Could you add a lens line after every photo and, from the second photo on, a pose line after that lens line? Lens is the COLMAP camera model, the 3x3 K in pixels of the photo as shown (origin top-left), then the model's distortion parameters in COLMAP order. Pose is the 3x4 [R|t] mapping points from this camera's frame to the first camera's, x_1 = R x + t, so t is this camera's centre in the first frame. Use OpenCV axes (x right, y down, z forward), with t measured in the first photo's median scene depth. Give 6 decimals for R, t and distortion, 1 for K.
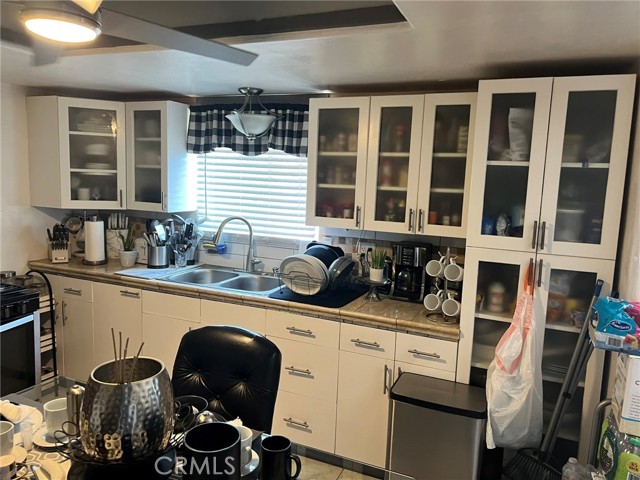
lens RADIAL K [[488.8, 0, 320.0], [0, 488.8, 240.0], [0, 0, 1]] dist [0.044344, -0.007555]
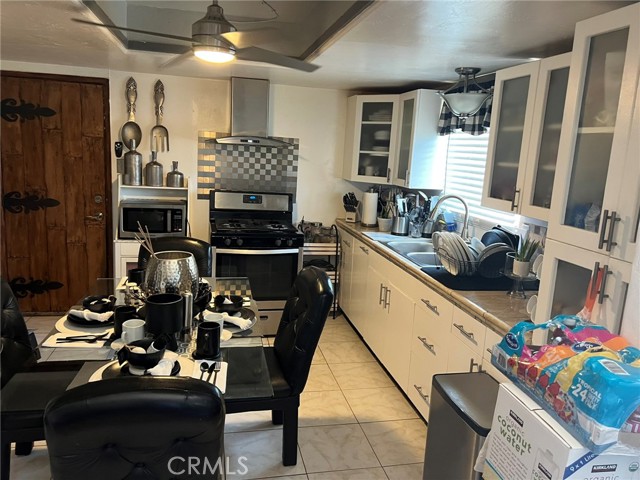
lens RADIAL K [[488.8, 0, 320.0], [0, 488.8, 240.0], [0, 0, 1]] dist [0.044344, -0.007555]
pose [[0.584289, 0.140815, -0.799235, 0.501837], [-0.130065, 0.988349, 0.079049, 0.000474], [0.801055, 0.057765, 0.595797, 0.159393]]
